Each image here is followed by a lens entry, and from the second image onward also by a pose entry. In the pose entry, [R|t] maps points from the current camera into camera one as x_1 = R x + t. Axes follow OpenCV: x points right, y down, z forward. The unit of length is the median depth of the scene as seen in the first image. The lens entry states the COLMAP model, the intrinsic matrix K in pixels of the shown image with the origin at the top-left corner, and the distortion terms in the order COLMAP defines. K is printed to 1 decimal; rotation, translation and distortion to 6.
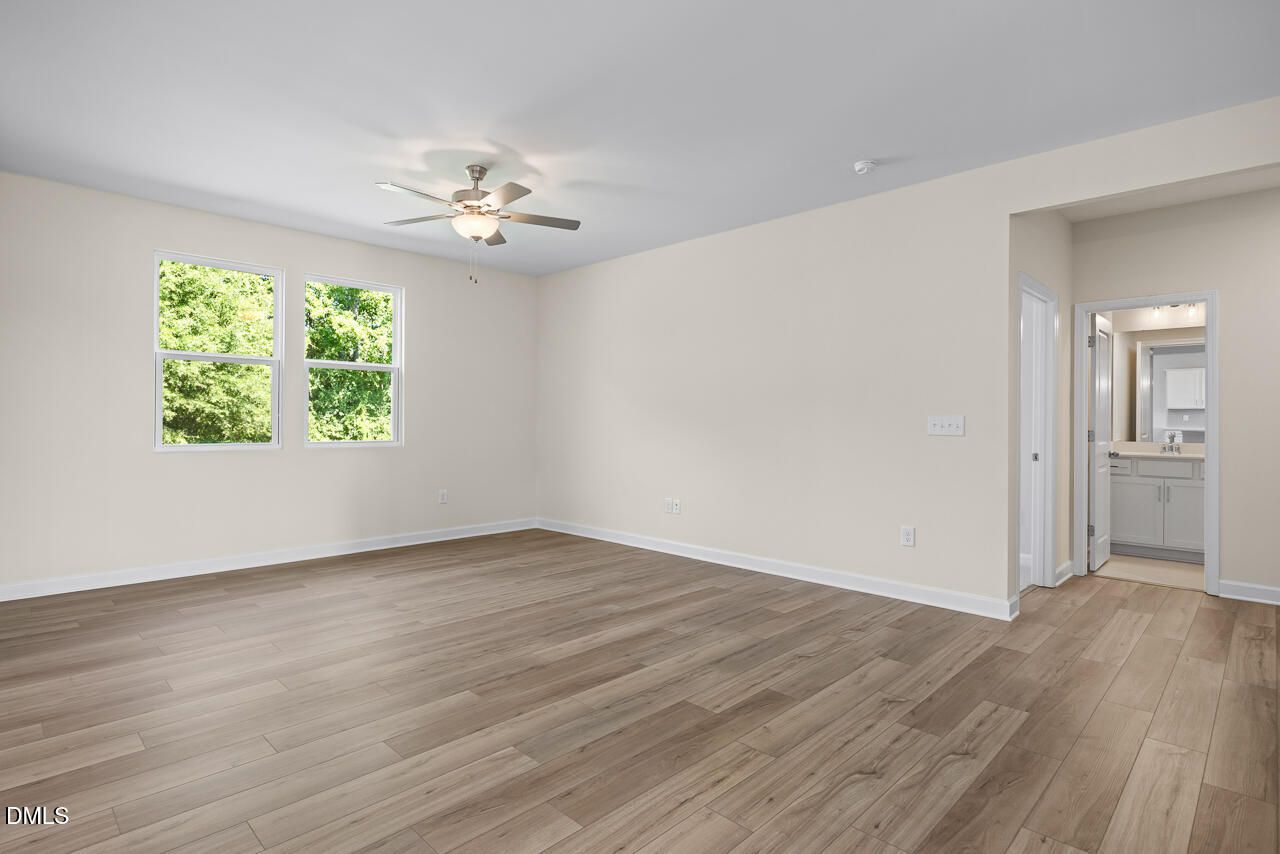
lens RADIAL K [[653.4, 0, 639.6], [0, 653.4, 421.5], [0, 0, 1]] dist [-0.005371, -0.000522]
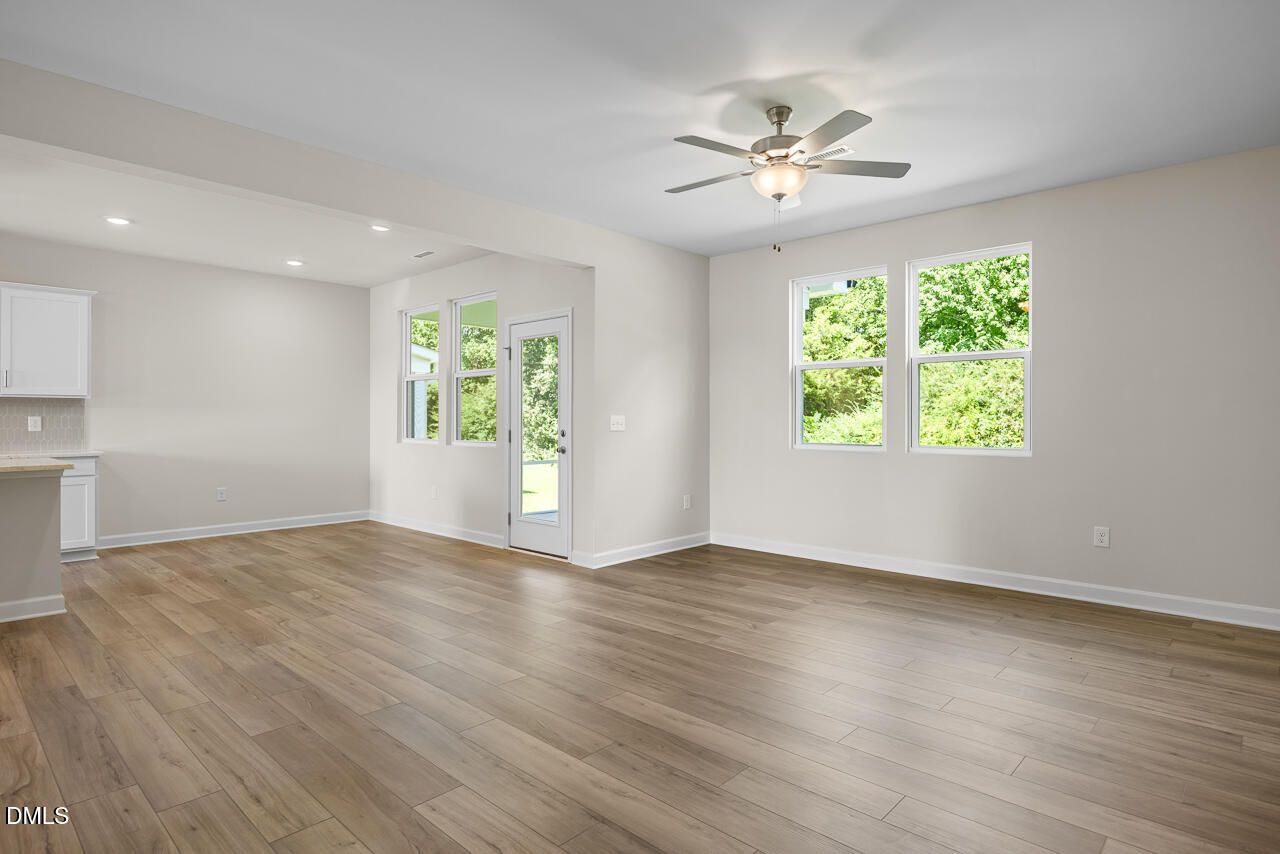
lens RADIAL K [[687.8, 0, 642.7], [0, 687.8, 419.6], [0, 0, 1]] dist [0.001357, -0.001320]
pose [[0.020065, -0.007086, -0.999774, 0.712645], [-0.002431, 0.999972, -0.007136, 0.004273], [0.999796, 0.002574, 0.020048, 0.966008]]
